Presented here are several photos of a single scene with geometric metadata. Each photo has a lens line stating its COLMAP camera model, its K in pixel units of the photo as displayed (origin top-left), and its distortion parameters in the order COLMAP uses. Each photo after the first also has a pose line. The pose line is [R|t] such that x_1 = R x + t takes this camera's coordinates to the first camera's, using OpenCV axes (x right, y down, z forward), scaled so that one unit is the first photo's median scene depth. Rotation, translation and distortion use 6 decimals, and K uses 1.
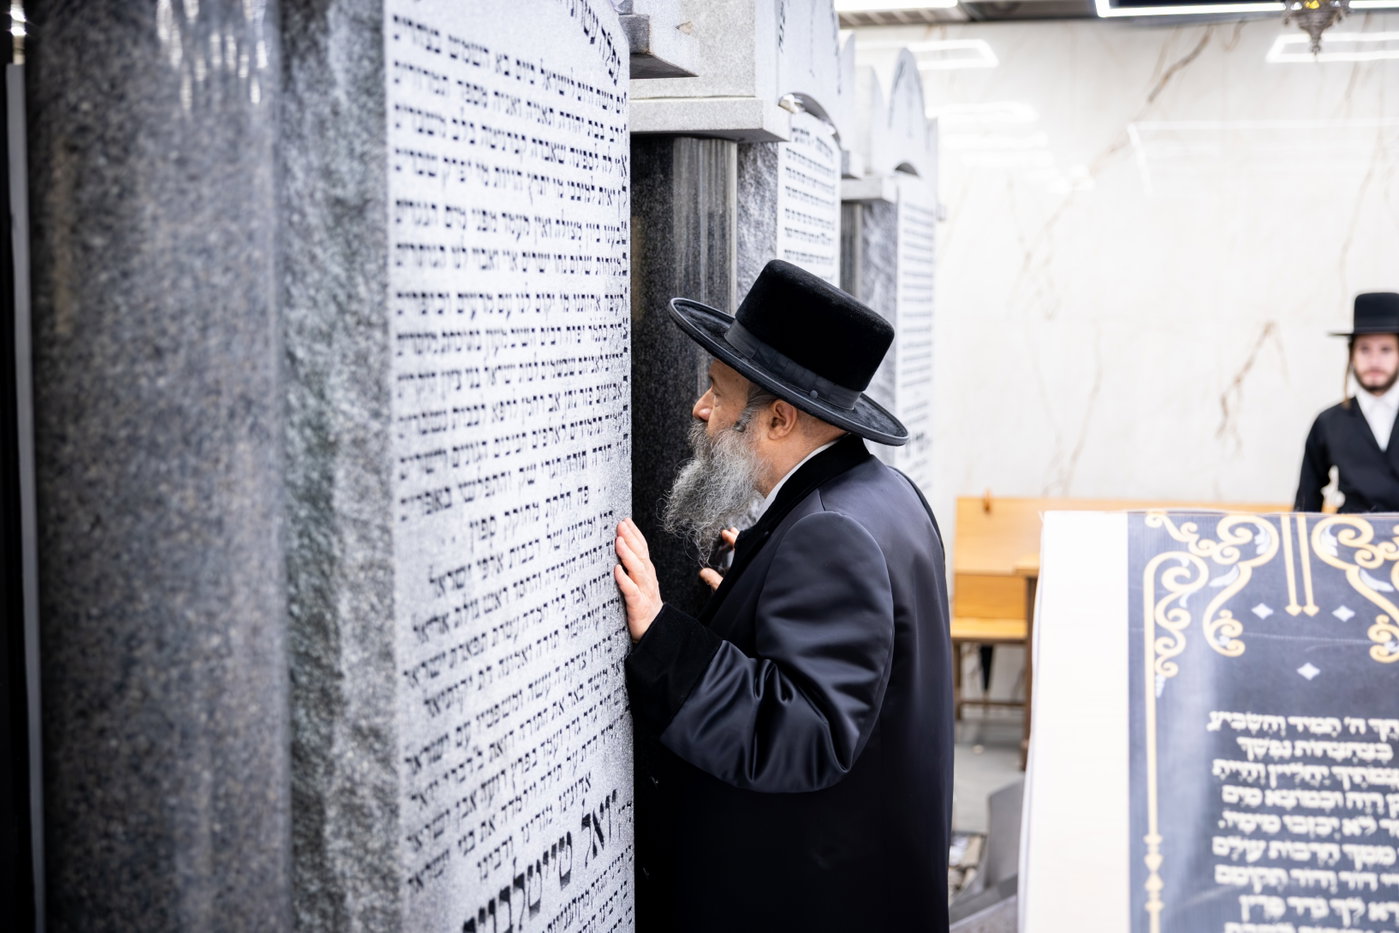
lens RADIAL K [[1901.8, 0, 699.5], [0, 1901.8, 466.5], [0, 0, 1]] dist [0.005505, 0.015901]
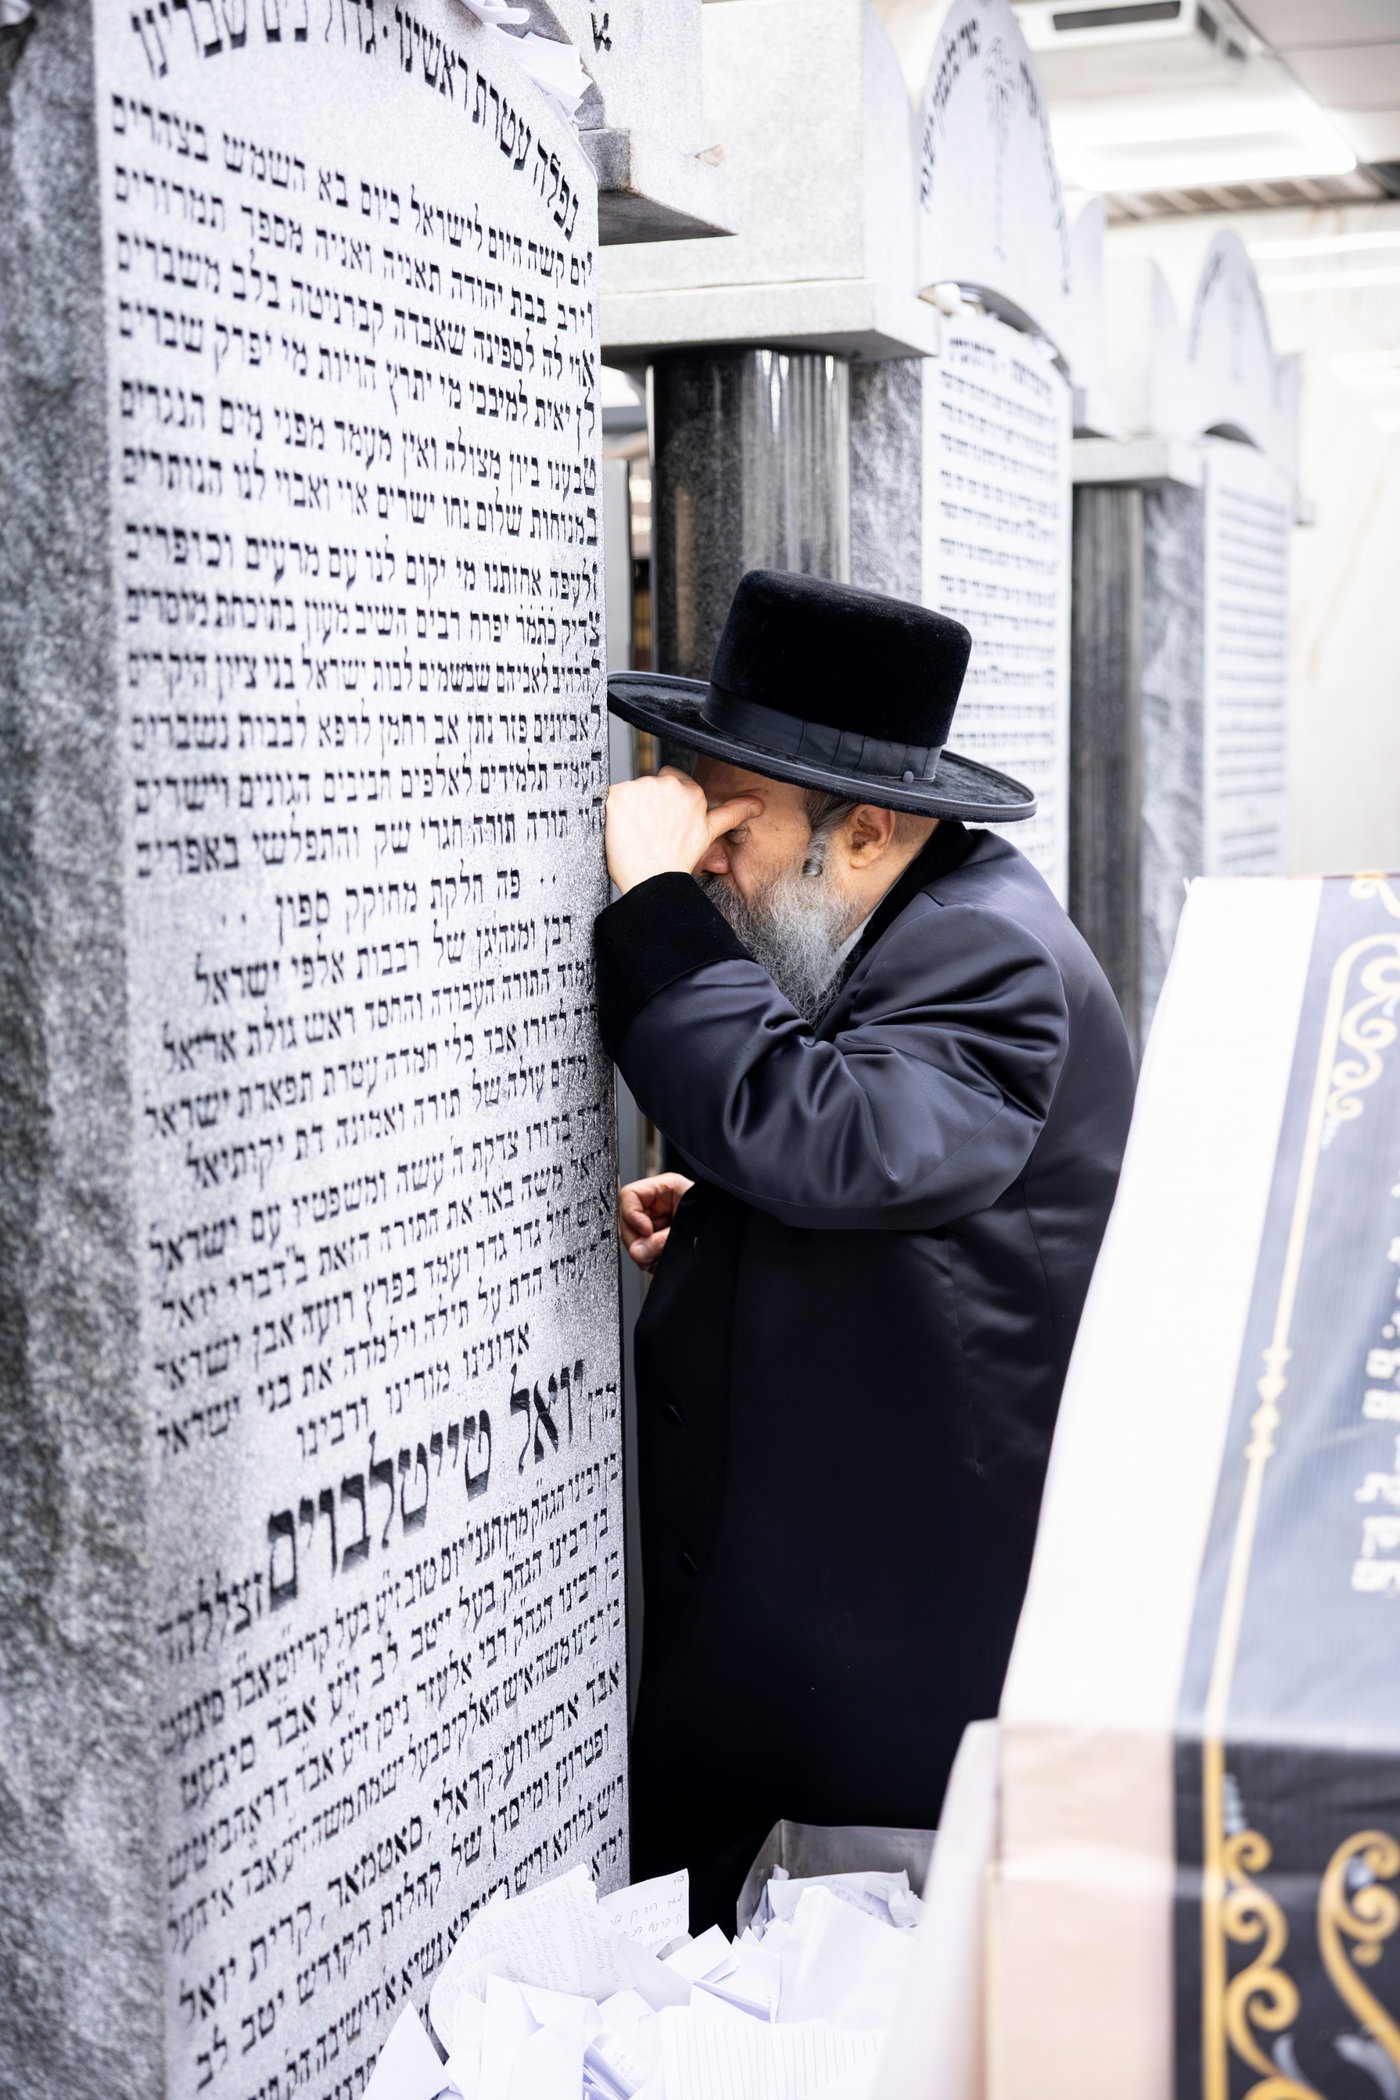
lens RADIAL K [[3216.9, 0, 700.0], [0, 3216.9, 1050.0], [0, 0, 1]] dist [0.018382, 0.065240]
pose [[0.992988, -0.003575, -0.118157, 0.156841], [0.004241, 0.999977, 0.005384, 0.079145], [0.118135, -0.005847, 0.992980, -0.071283]]
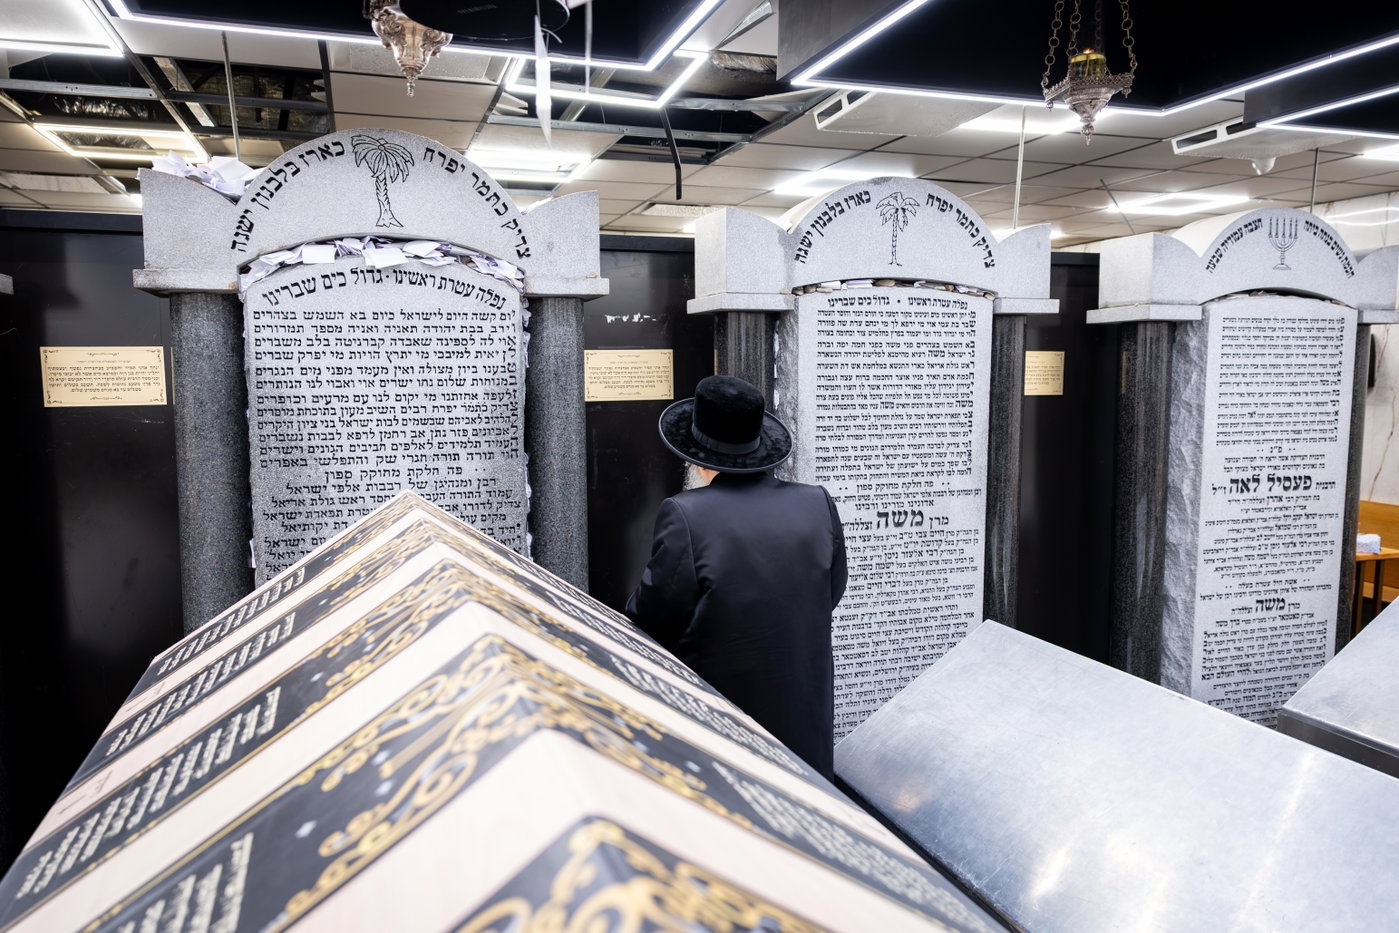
lens RADIAL K [[1007.3, 0, 699.5], [0, 1007.3, 466.5], [0, 0, 1]] dist [-0.003526, -0.000661]
pose [[0.512779, 0.088928, -0.853903, 1.404693], [-0.075798, 0.995426, 0.058149, -0.094167], [0.855168, 0.034906, 0.517174, 0.606370]]
